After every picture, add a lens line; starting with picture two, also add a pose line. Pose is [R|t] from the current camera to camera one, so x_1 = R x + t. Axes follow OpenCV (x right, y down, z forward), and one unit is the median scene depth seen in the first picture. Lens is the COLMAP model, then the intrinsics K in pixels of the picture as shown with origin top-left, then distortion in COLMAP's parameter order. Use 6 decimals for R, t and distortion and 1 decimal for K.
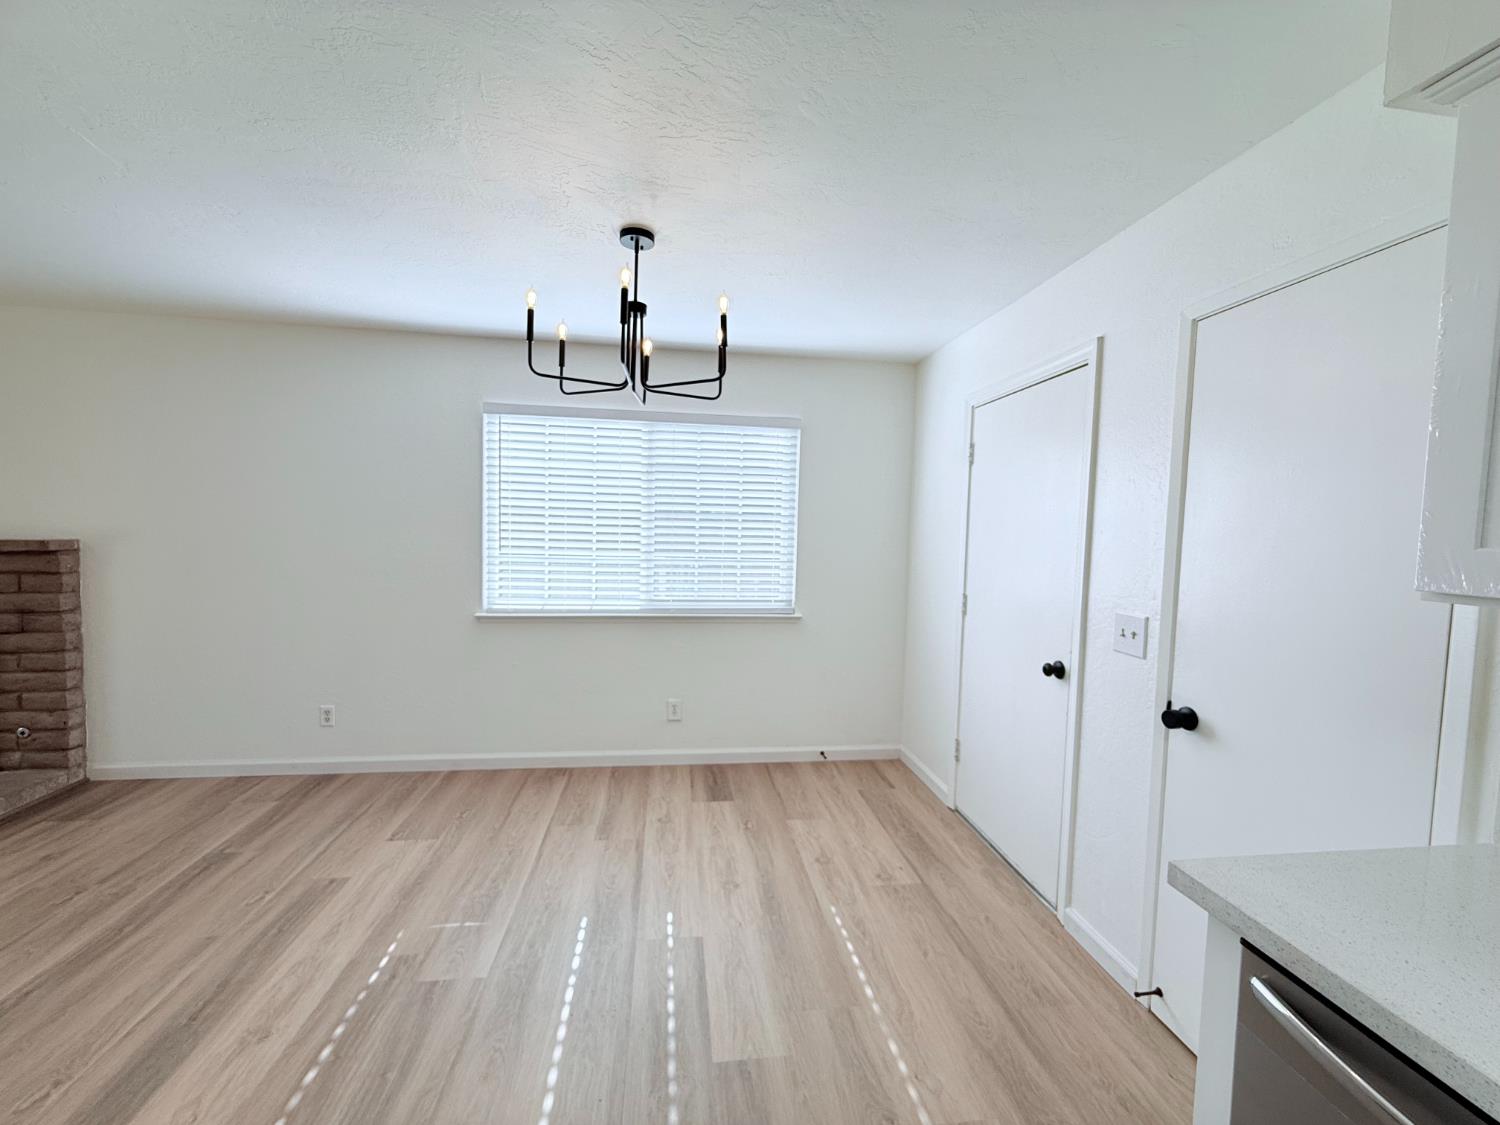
lens RADIAL K [[597.2, 0, 748.3], [0, 597.2, 562.8], [0, 0, 1]] dist [0.001054, -0.000419]
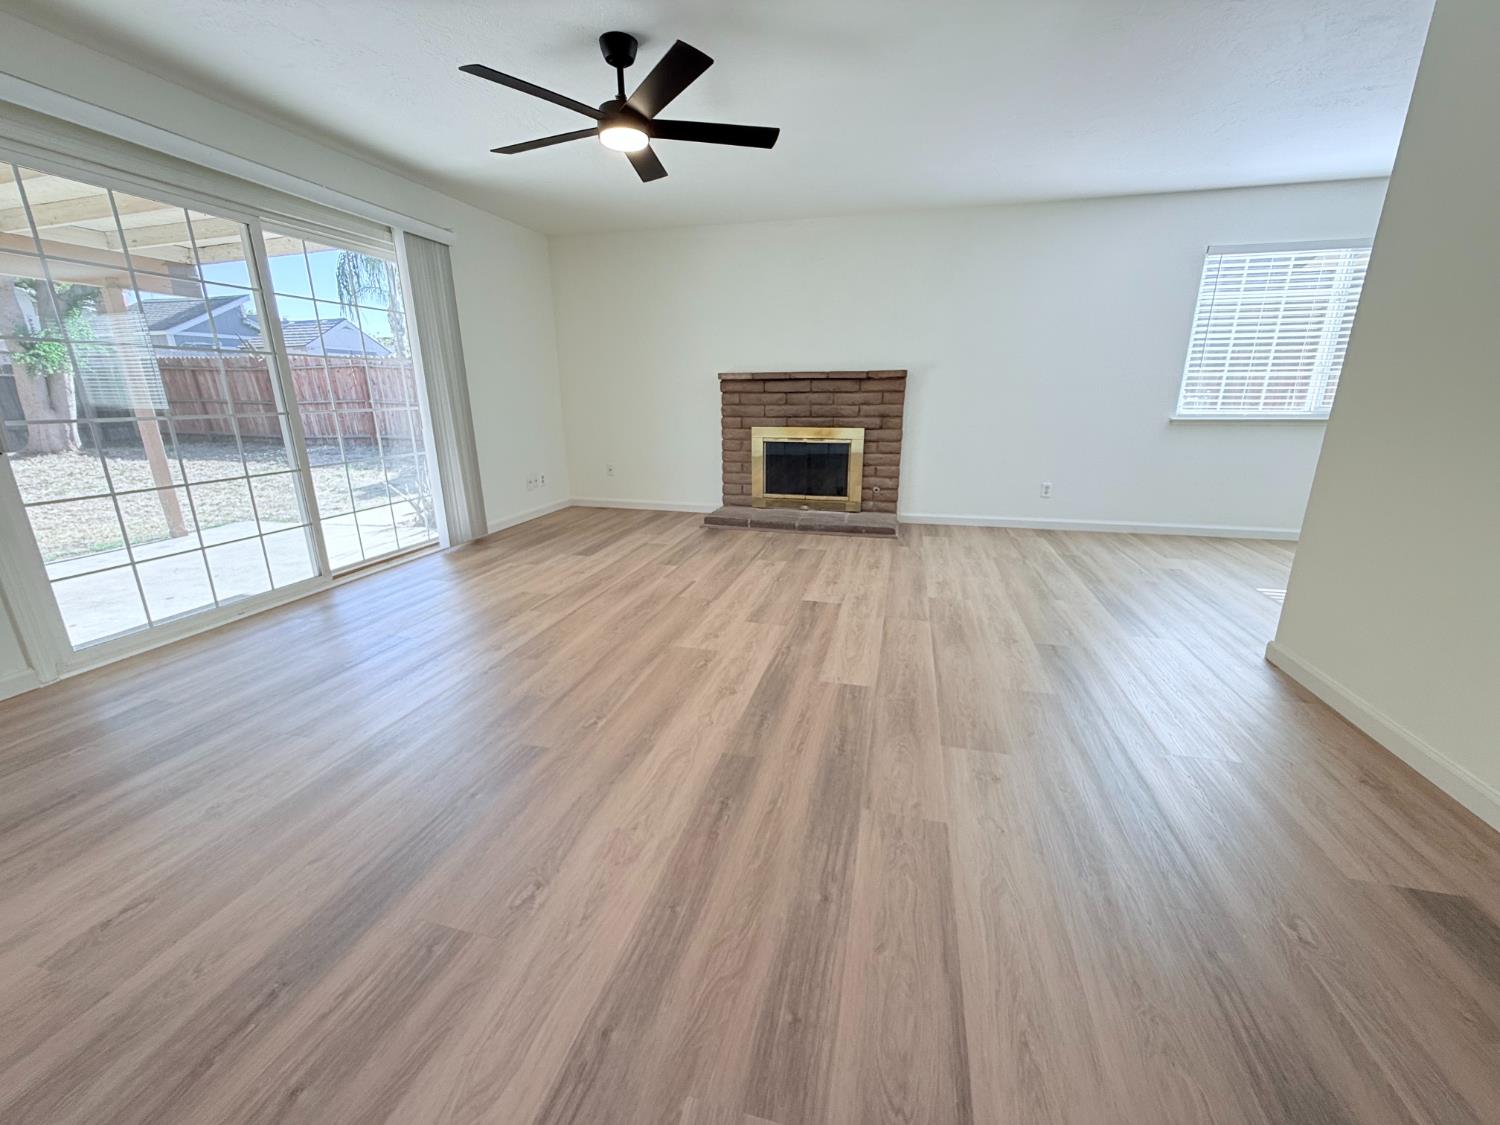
lens RADIAL K [[597.2, 0, 751.0], [0, 597.2, 565.8], [0, 0, 1]] dist [0.001054, -0.000419]
pose [[0.931102, 0.071976, -0.357587, -0.925293], [0.007962, 0.976094, 0.217202, 0.123537], [0.364672, -0.205084, 0.908270, -0.710943]]
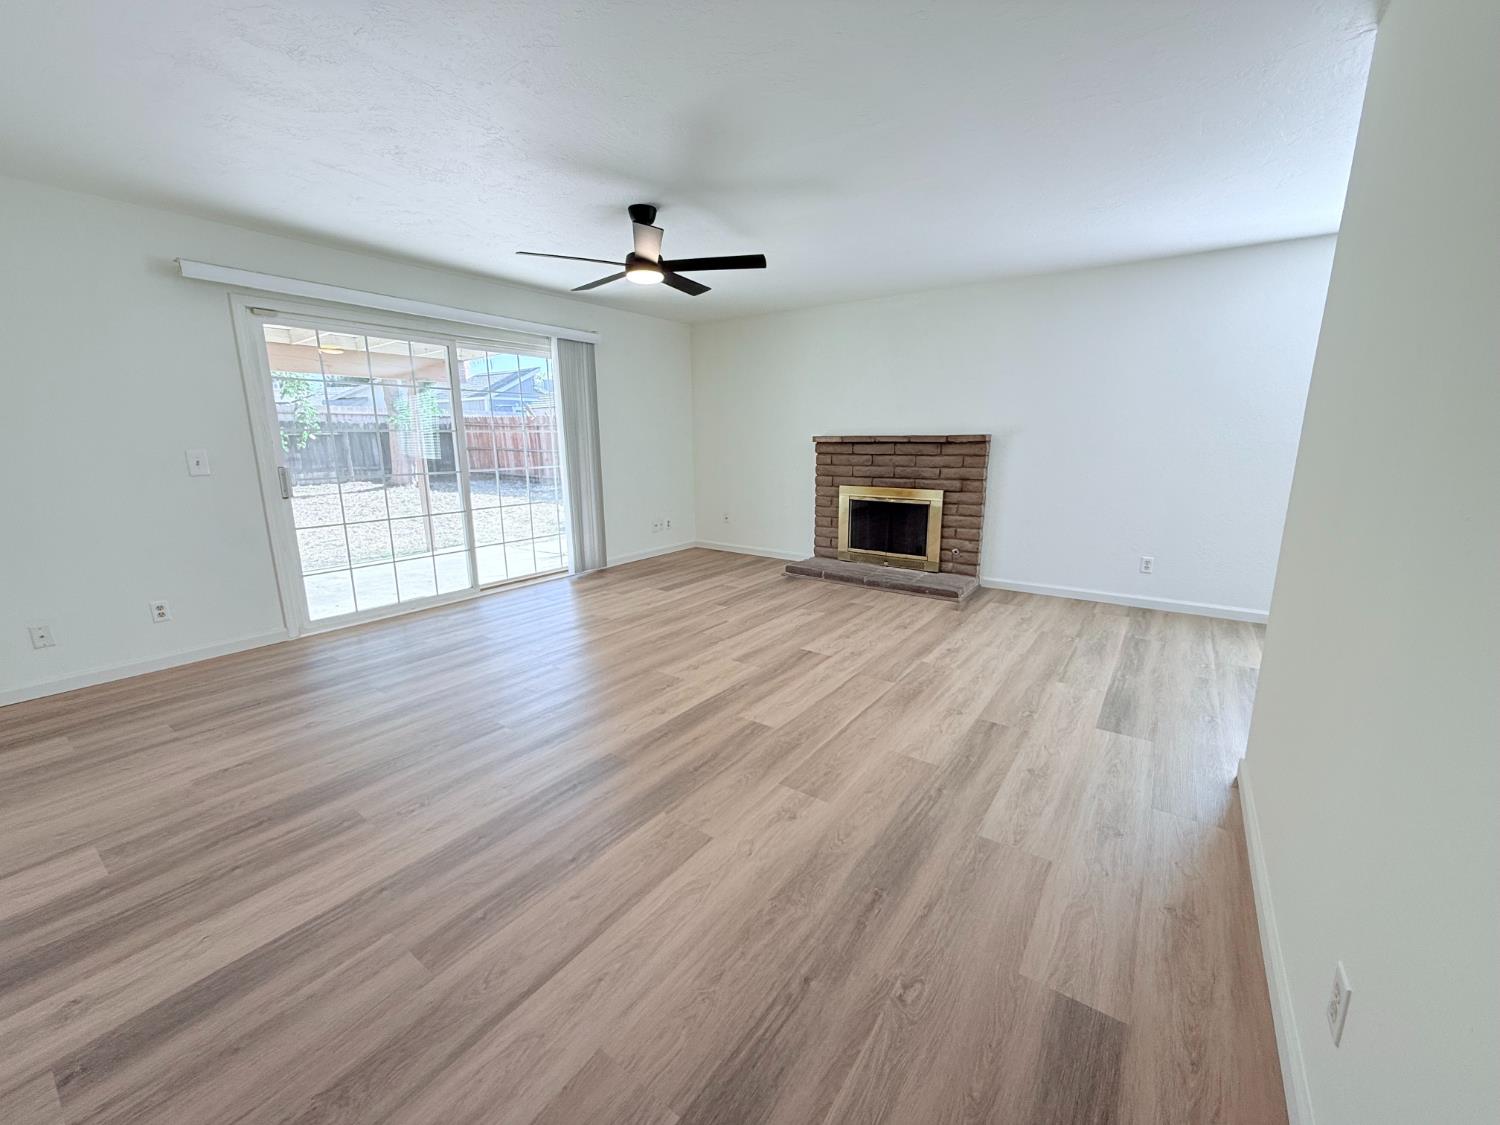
lens RADIAL K [[597.2, 0, 753.2], [0, 597.2, 565.7], [0, 0, 1]] dist [0.001054, -0.000419]
pose [[0.738537, 0.112449, -0.664769, -0.512160], [-0.015797, 0.988609, 0.149677, 0.079786], [0.674028, -0.100041, 0.731900, -0.621934]]
